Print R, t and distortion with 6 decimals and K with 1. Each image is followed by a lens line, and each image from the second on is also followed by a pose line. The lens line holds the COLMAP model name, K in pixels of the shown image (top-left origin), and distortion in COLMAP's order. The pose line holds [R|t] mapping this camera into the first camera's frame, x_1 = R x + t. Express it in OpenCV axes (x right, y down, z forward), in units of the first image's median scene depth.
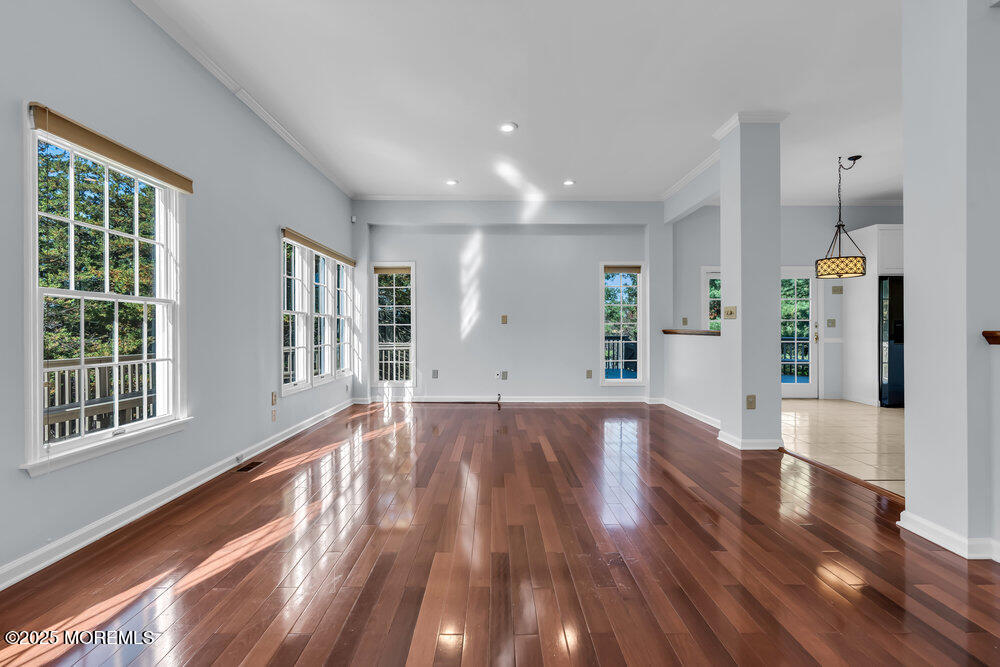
lens RADIAL K [[461.3, 0, 505.8], [0, 461.3, 331.6], [0, 0, 1]] dist [-0.001594, 0.000770]
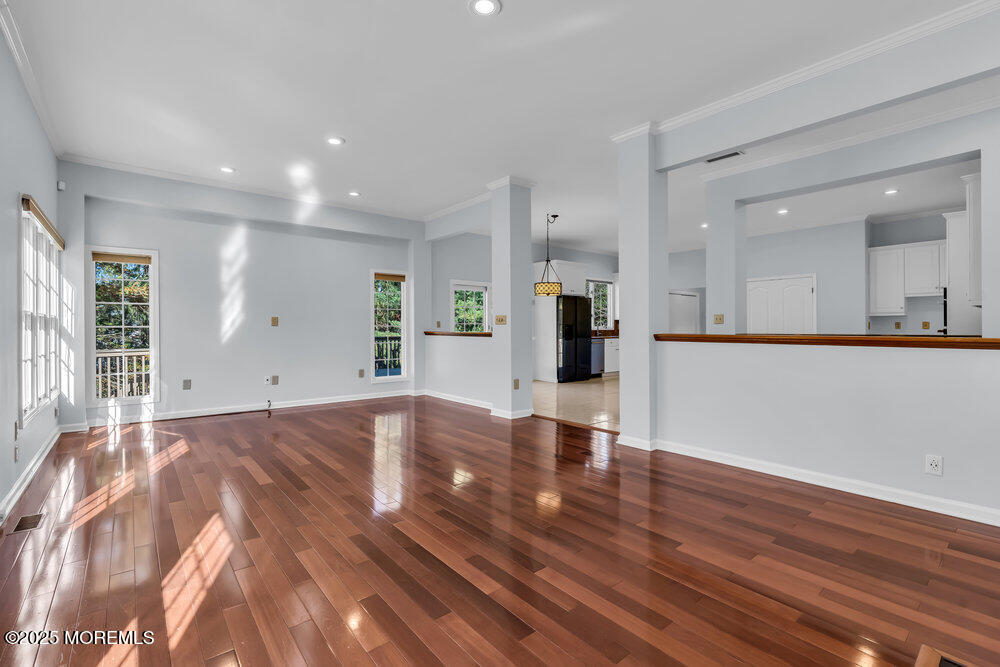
lens RADIAL K [[461.3, 0, 505.8], [0, 461.3, 331.6], [0, 0, 1]] dist [-0.001594, 0.000770]
pose [[0.769288, -0.004797, 0.638884, -0.247126], [0.003350, 0.999988, 0.003474, -0.007430], [-0.638893, -0.000533, 0.769295, -0.035279]]
